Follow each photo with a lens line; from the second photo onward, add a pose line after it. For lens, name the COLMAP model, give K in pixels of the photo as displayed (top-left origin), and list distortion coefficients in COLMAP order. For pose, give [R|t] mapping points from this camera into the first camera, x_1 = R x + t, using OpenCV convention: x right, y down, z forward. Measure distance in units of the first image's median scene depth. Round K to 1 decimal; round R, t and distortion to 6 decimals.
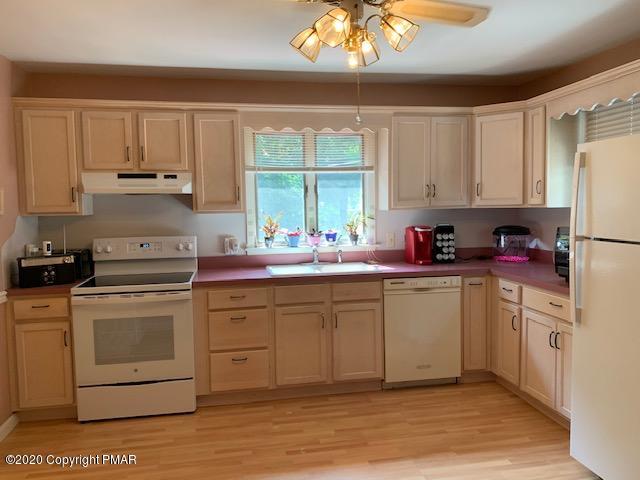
lens RADIAL K [[492.1, 0, 315.3], [0, 492.1, 236.4], [0, 0, 1]] dist [0.038997, -0.061004]
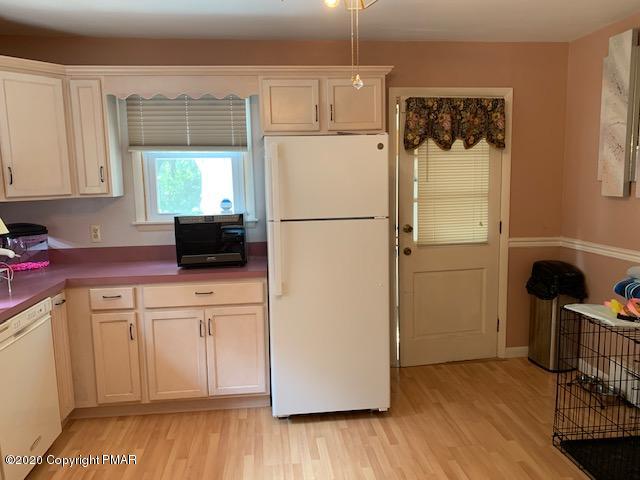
lens RADIAL K [[492.1, 0, 318.4], [0, 492.1, 238.9], [0, 0, 1]] dist [0.038997, -0.061004]
pose [[0.063846, -0.114236, 0.991400, -0.406681], [0.087260, 0.990261, 0.108485, -0.050612], [-0.994138, 0.079583, 0.073192, 0.587305]]
